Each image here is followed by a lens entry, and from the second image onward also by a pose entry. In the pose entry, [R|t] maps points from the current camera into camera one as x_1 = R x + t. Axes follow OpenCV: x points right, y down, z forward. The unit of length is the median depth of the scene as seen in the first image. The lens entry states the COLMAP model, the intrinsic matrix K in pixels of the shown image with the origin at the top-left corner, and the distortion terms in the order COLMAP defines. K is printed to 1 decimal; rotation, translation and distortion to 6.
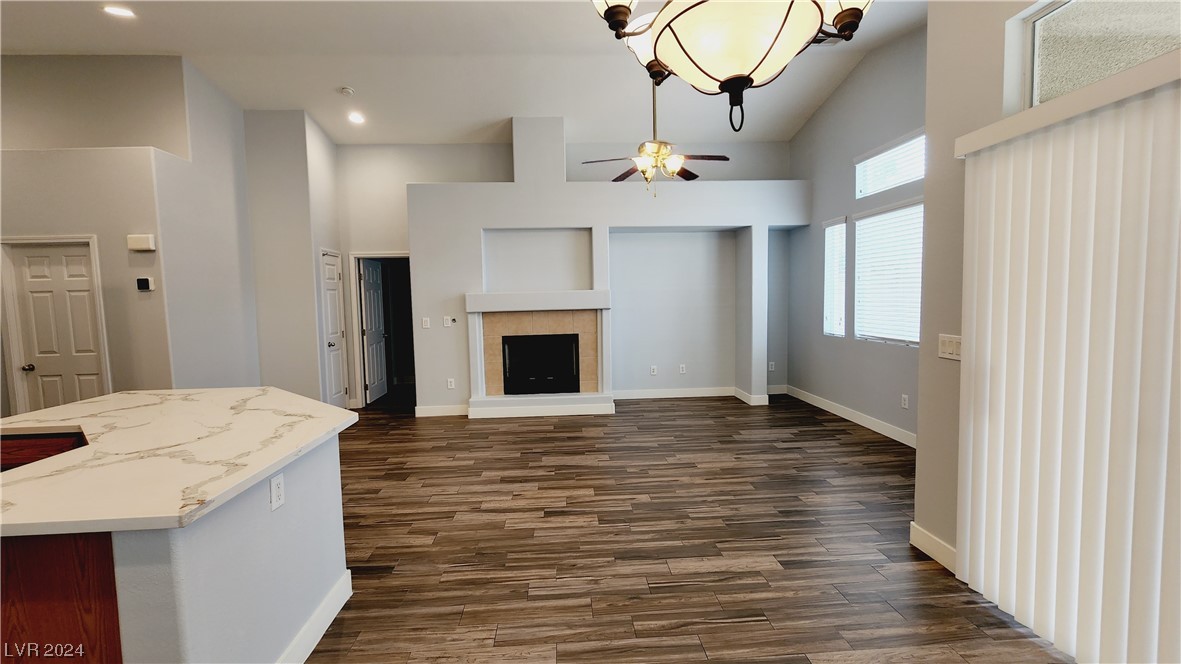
lens RADIAL K [[487.8, 0, 587.3], [0, 487.8, 330.5], [0, 0, 1]] dist [-0.002310, -0.000180]
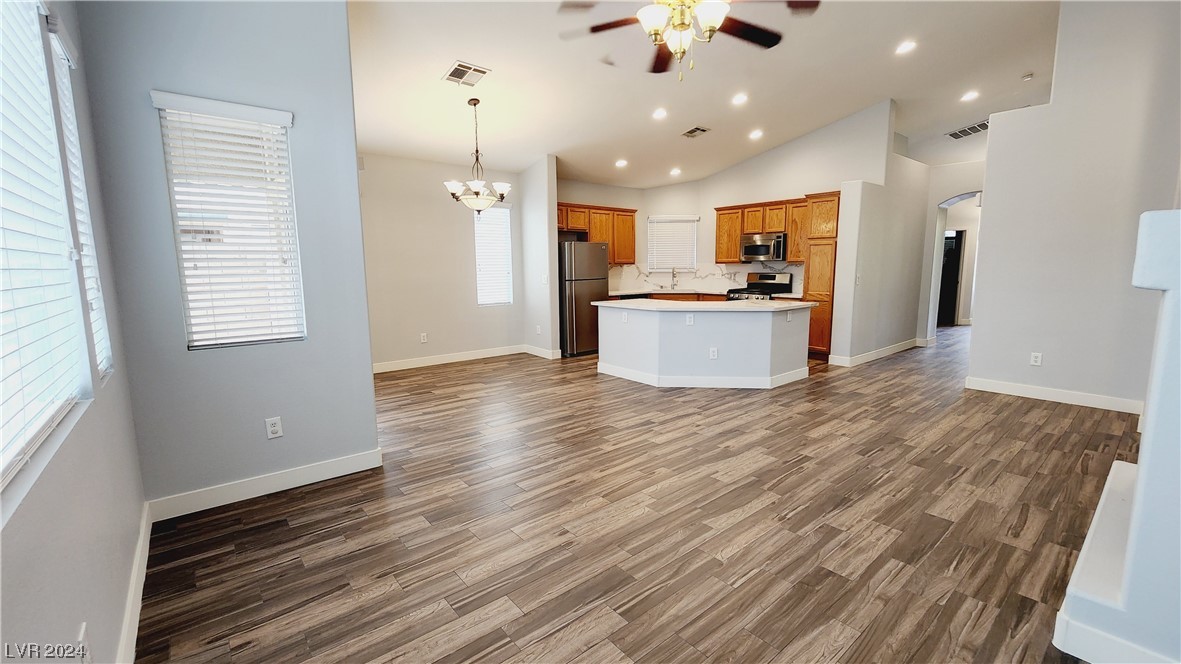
lens RADIAL K [[487.8, 0, 587.3], [0, 487.8, 330.5], [0, 0, 1]] dist [-0.002310, -0.000180]
pose [[-0.805812, 0.108350, -0.582175, 0.668853], [-0.017829, 0.978234, 0.206738, -0.109770], [0.591904, 0.176971, -0.786340, 1.596923]]
